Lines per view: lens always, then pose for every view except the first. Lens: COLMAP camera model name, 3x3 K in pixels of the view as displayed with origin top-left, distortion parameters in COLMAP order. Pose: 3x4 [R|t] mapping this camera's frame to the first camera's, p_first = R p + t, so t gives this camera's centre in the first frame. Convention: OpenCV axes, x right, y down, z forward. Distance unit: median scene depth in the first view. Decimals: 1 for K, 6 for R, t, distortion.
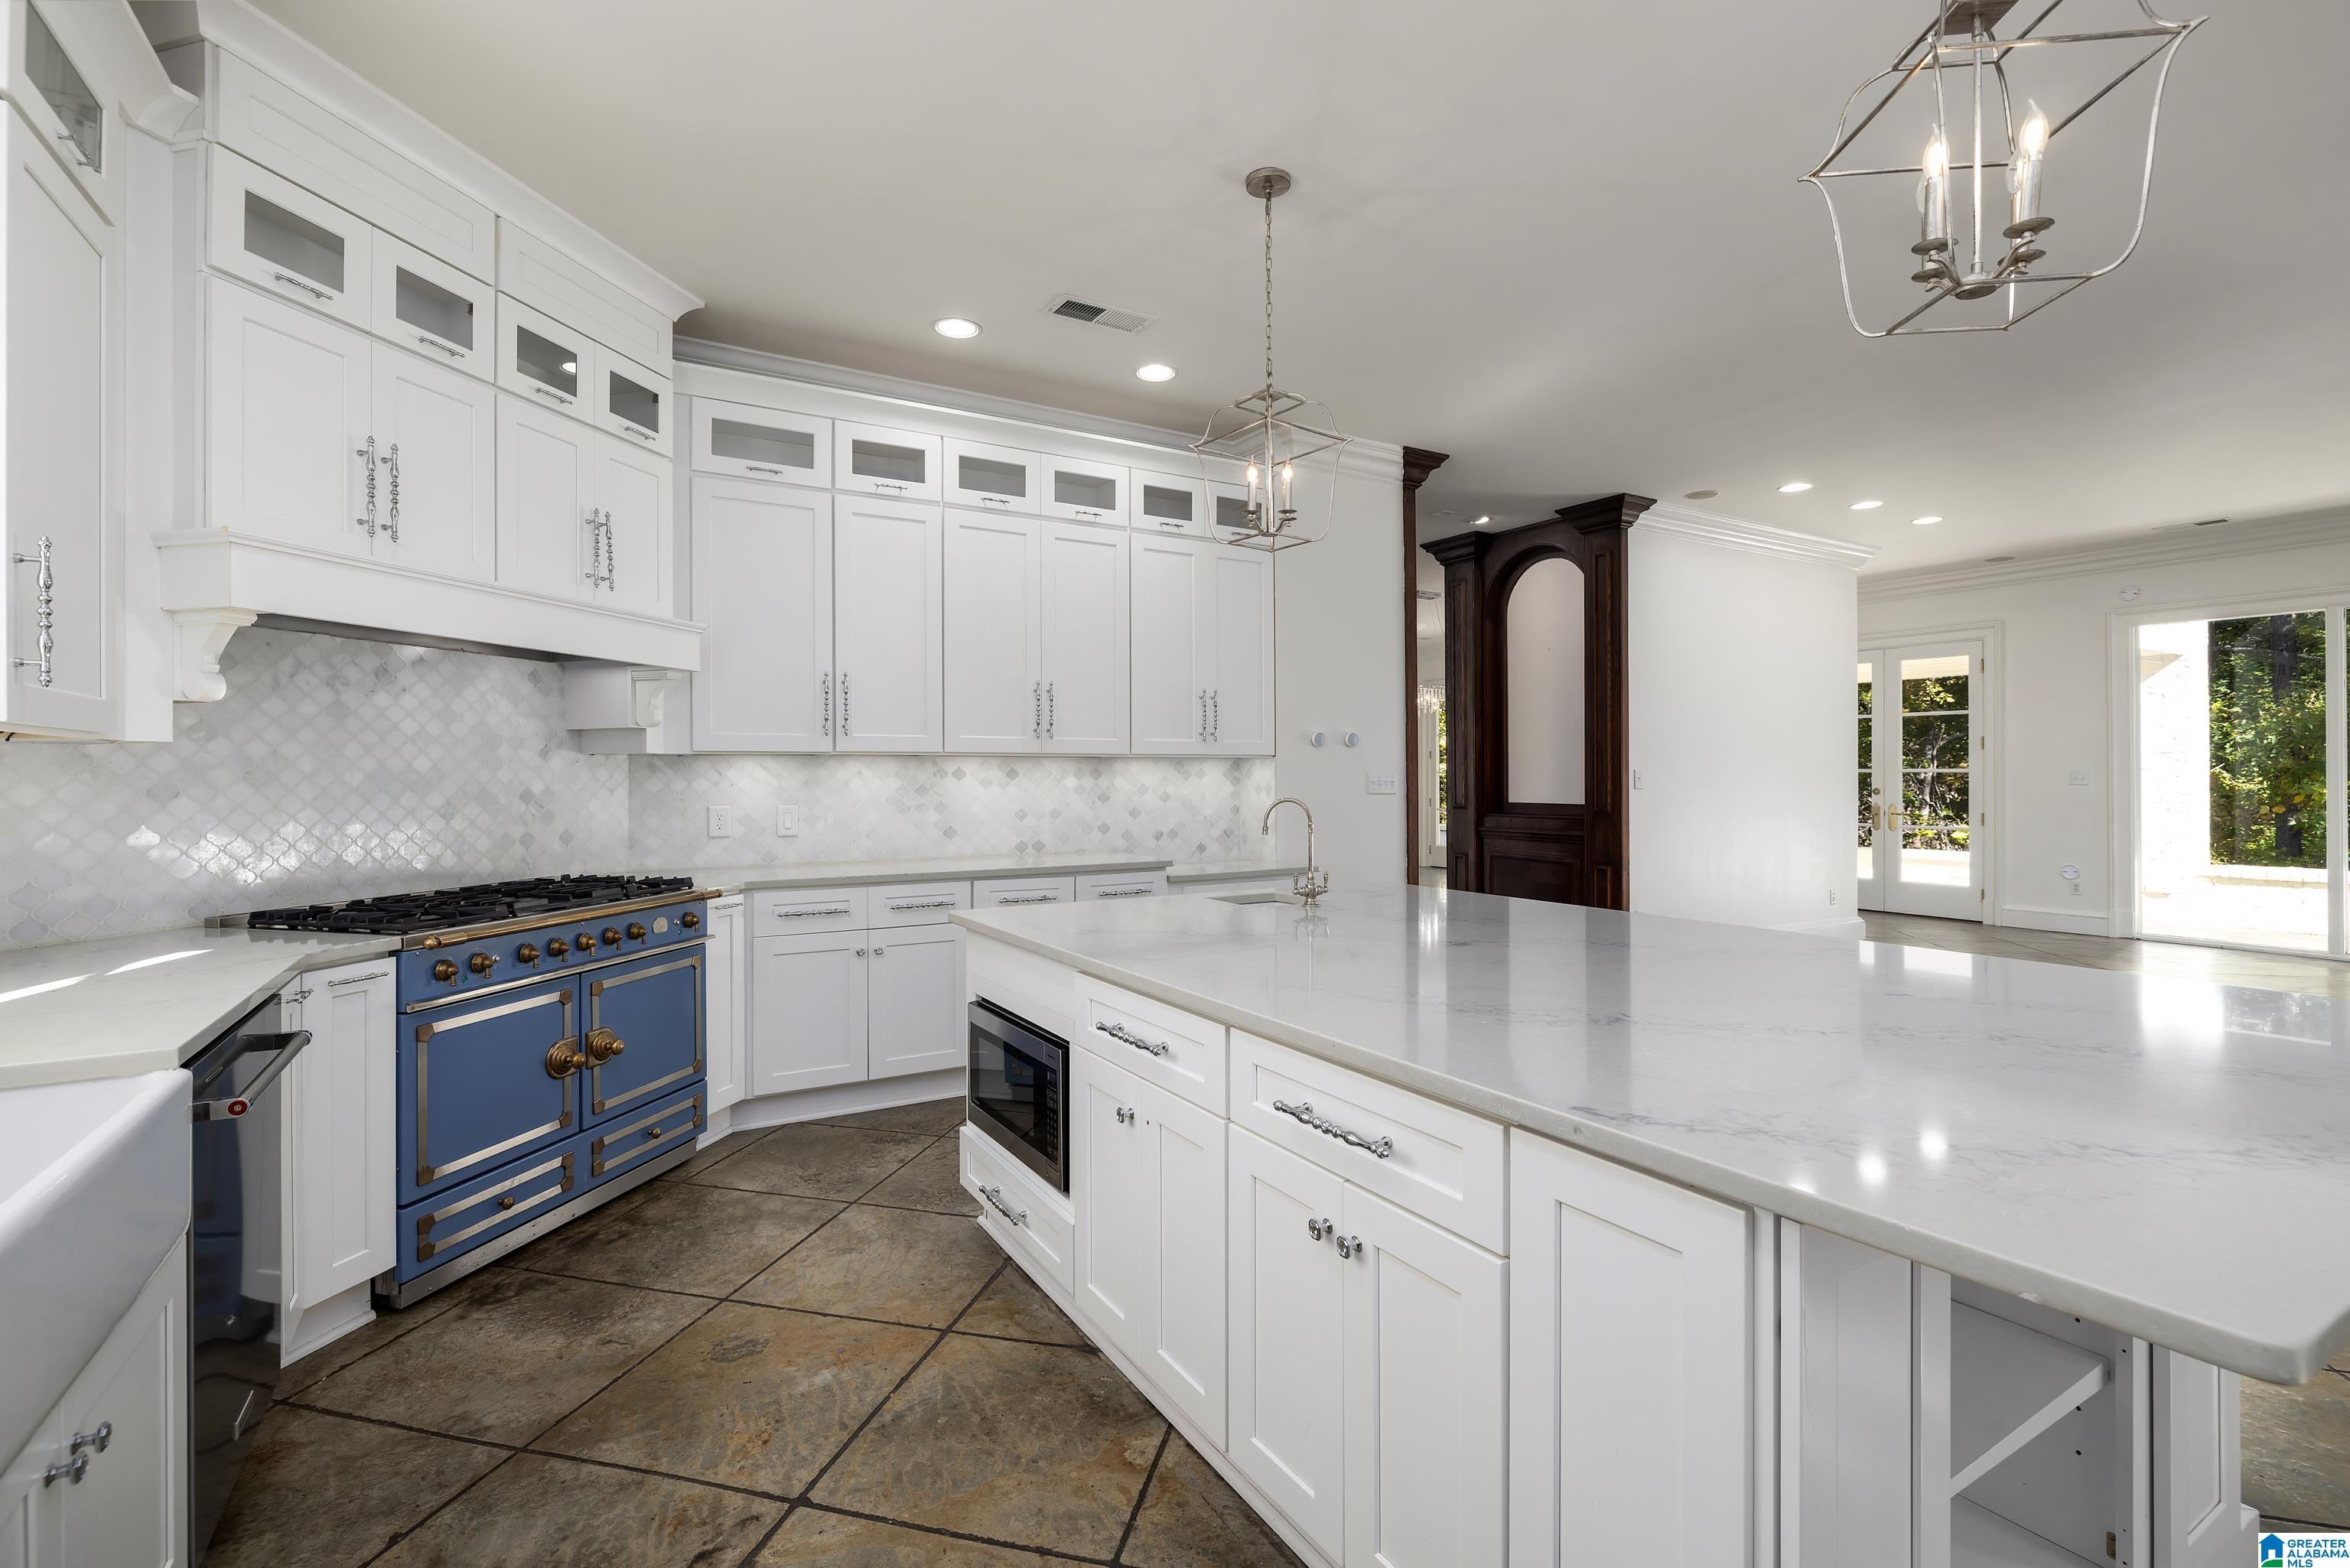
lens RADIAL K [[1053.9, 0, 1161.9], [0, 1053.9, 764.2], [0, 0, 1]] dist [-0.003568, 0.000928]
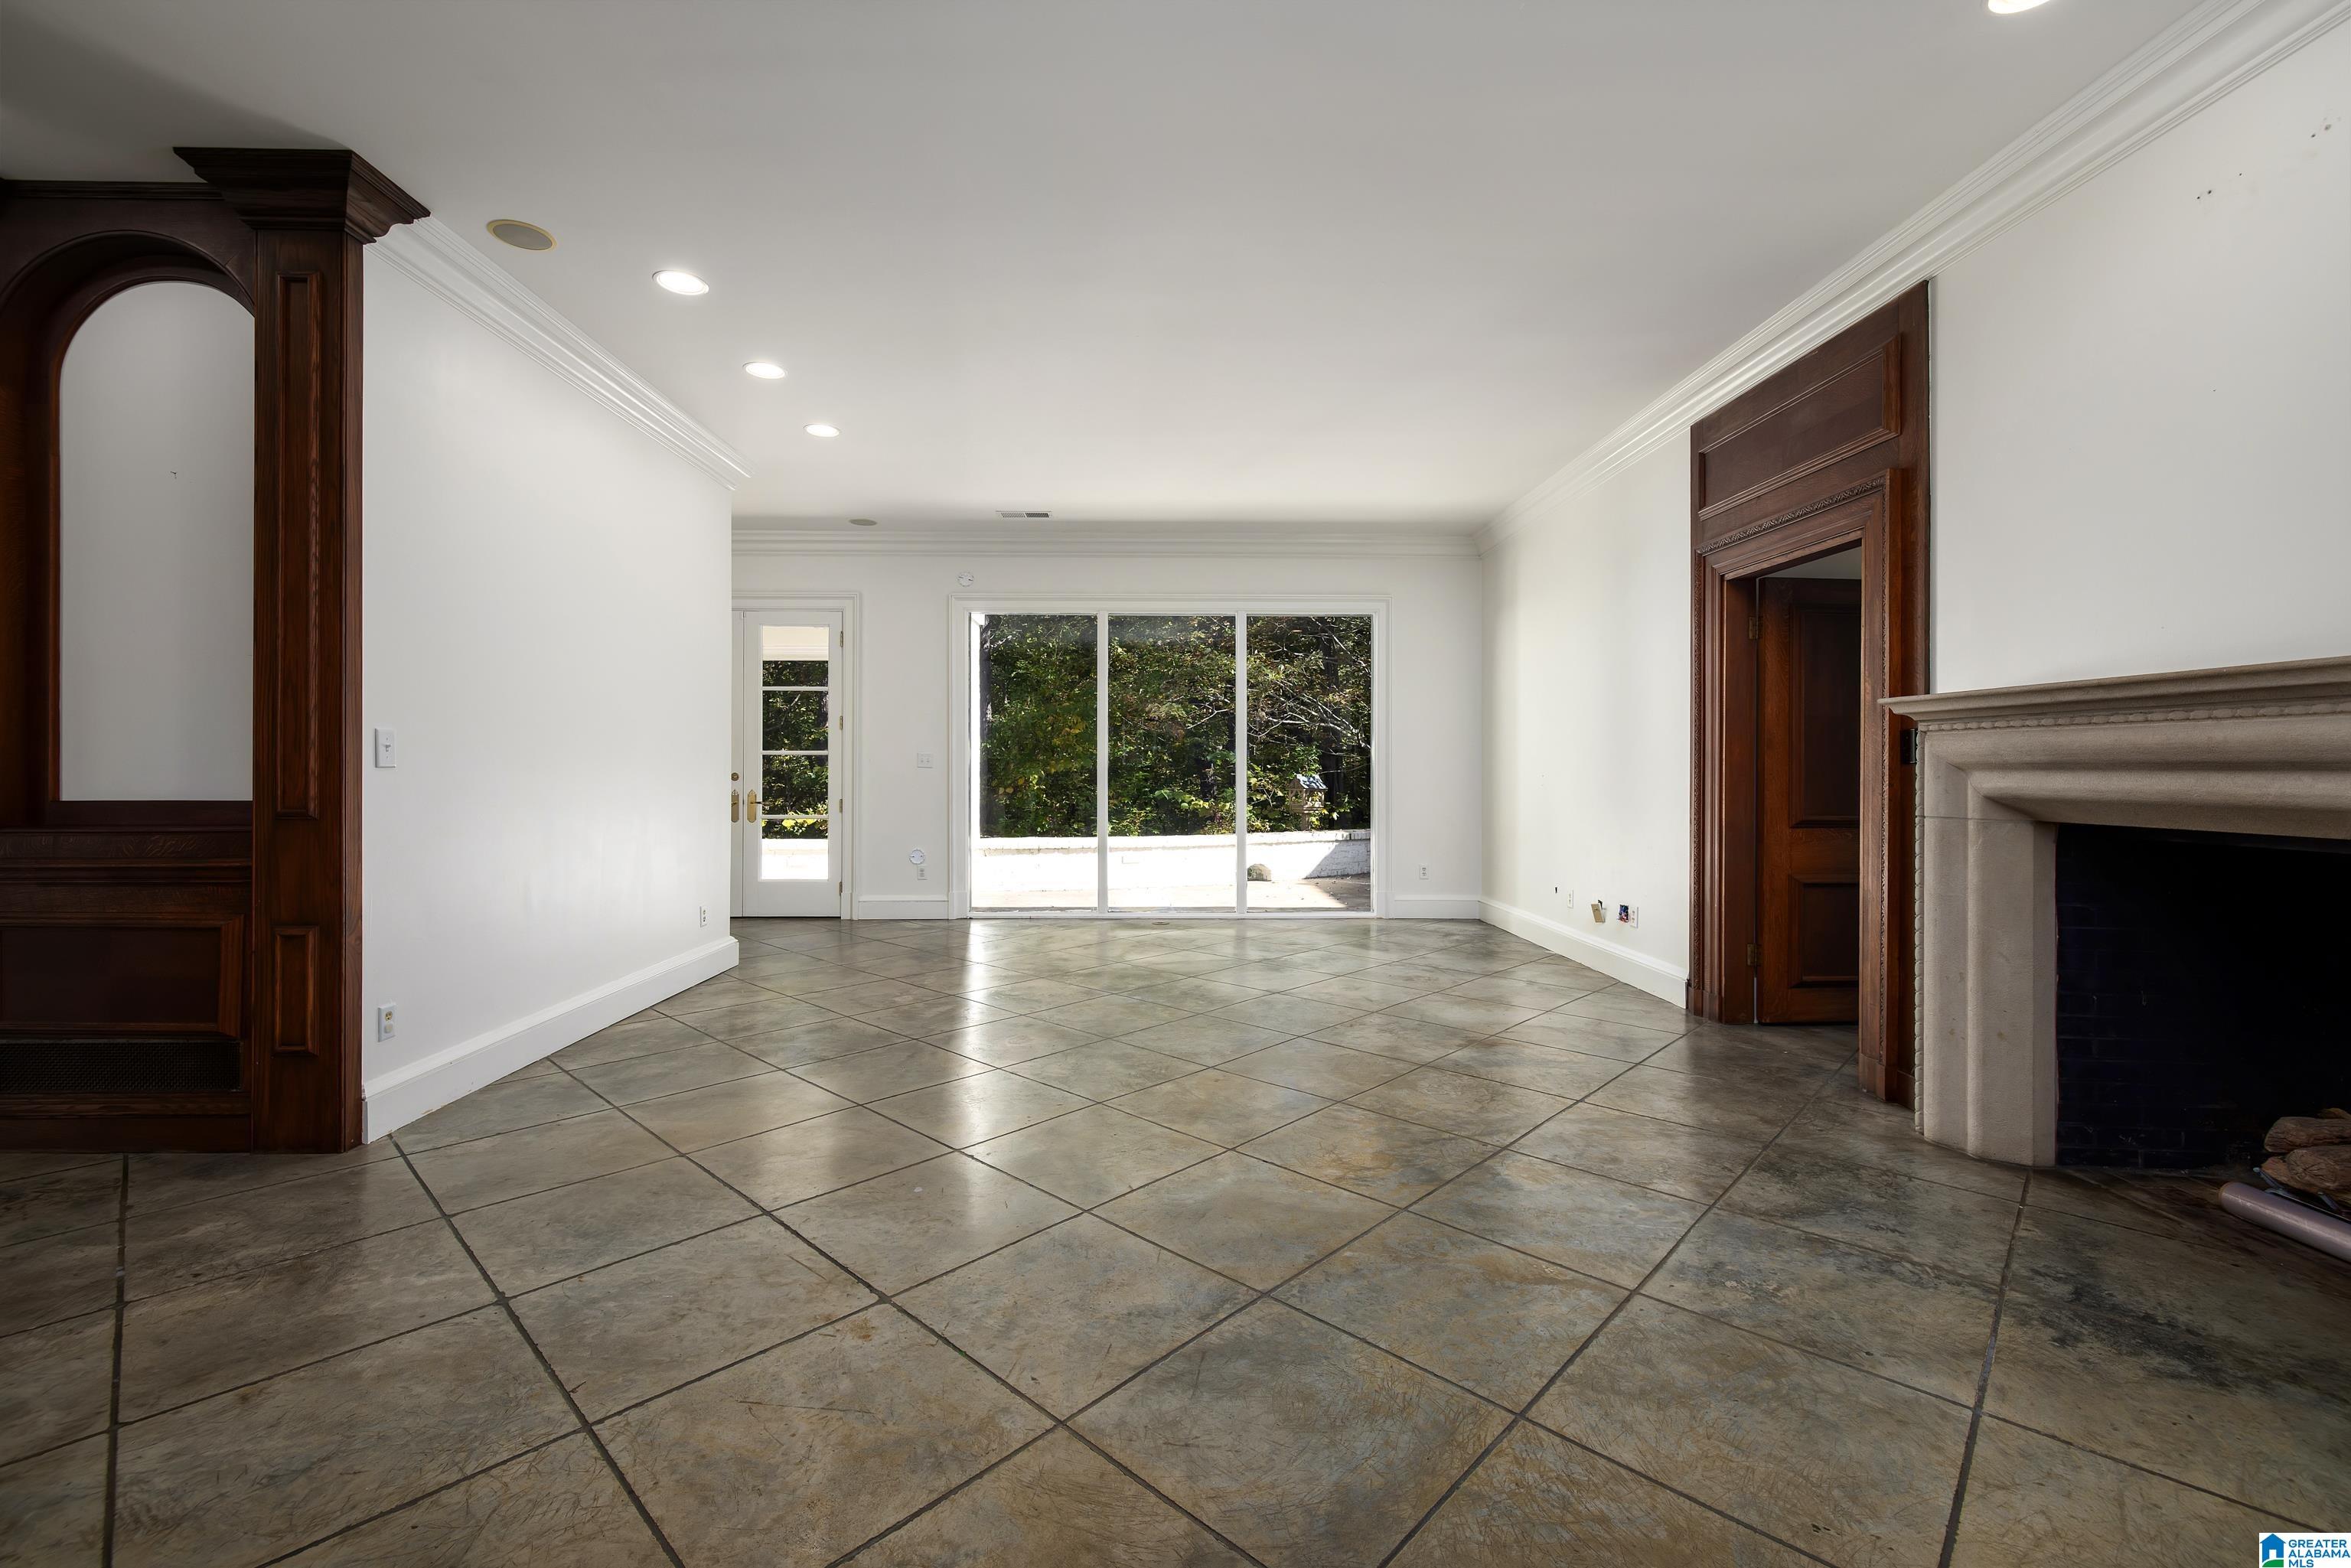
lens RADIAL K [[996.5, 0, 1182.7], [0, 996.5, 760.1], [0, 0, 1]] dist [-0.001338, -0.000007]
pose [[0.485917, 0.005632, 0.873987, 0.427338], [-0.000358, 0.999980, -0.006244, 0.046184], [-0.874005, 0.002721, 0.485909, 0.836998]]
